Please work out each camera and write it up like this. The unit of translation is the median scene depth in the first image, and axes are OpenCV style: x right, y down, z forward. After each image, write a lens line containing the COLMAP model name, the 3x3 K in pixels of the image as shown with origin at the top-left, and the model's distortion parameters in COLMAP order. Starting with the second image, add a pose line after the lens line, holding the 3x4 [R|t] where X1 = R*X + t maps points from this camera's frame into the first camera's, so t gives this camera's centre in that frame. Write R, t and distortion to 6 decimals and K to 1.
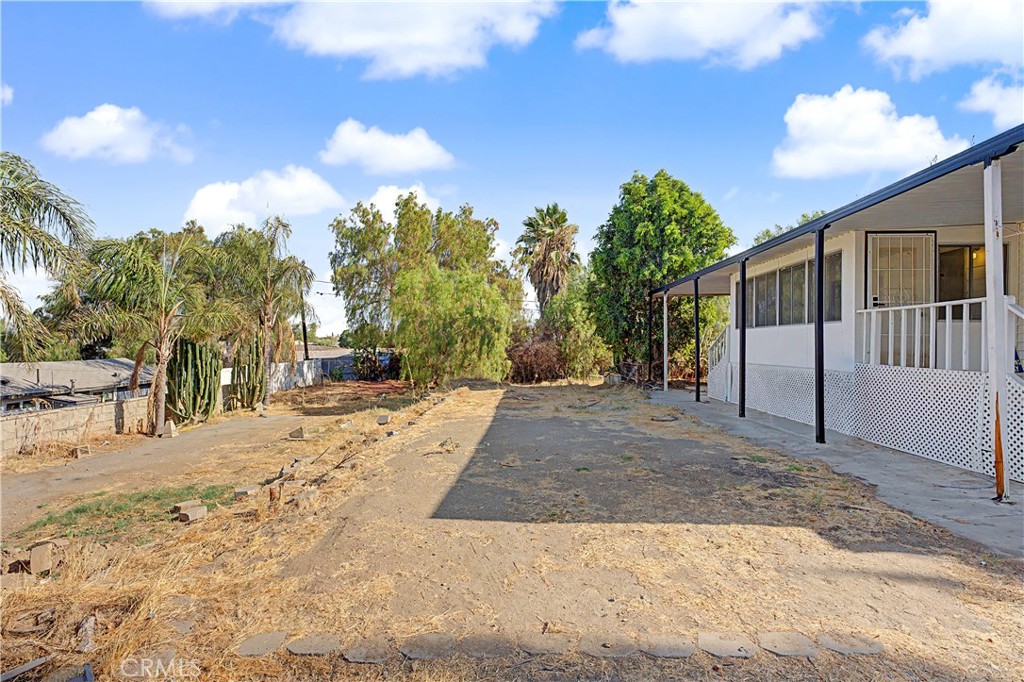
lens RADIAL K [[501.1, 0, 509.9], [0, 501.1, 340.6], [0, 0, 1]] dist [-0.002655, -0.000111]
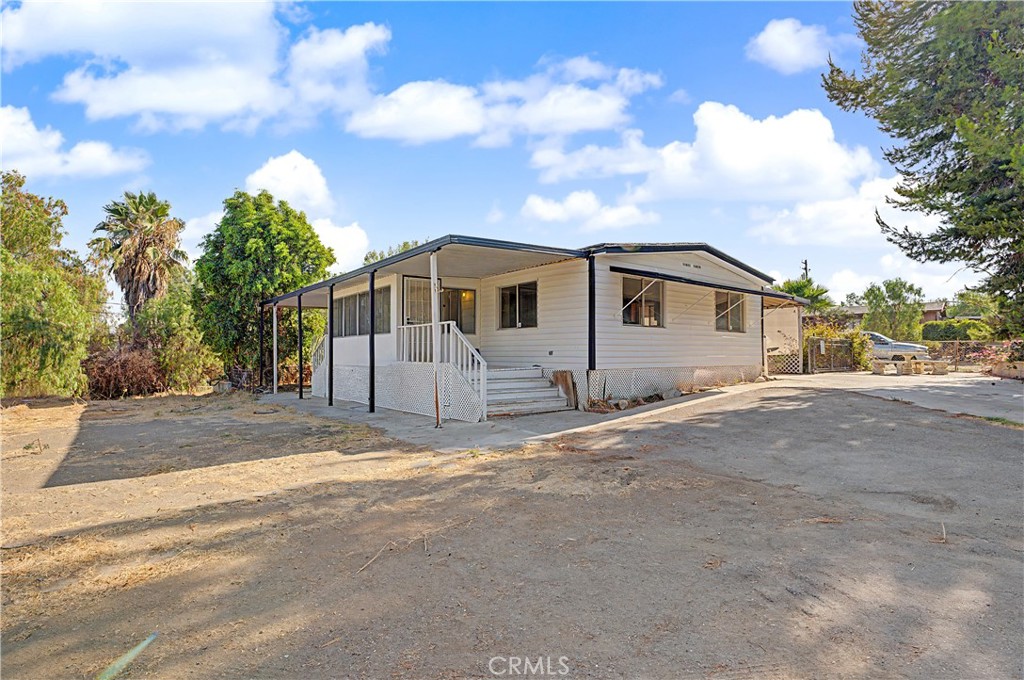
lens RADIAL K [[517.7, 0, 515.7], [0, 517.7, 340.5], [0, 0, 1]] dist [-0.006811, -0.001066]
pose [[0.759005, 0.005060, 0.651065, -0.024018], [0.006594, 0.999859, -0.015458, 0.003905], [-0.651052, 0.016026, 0.758864, -0.179120]]
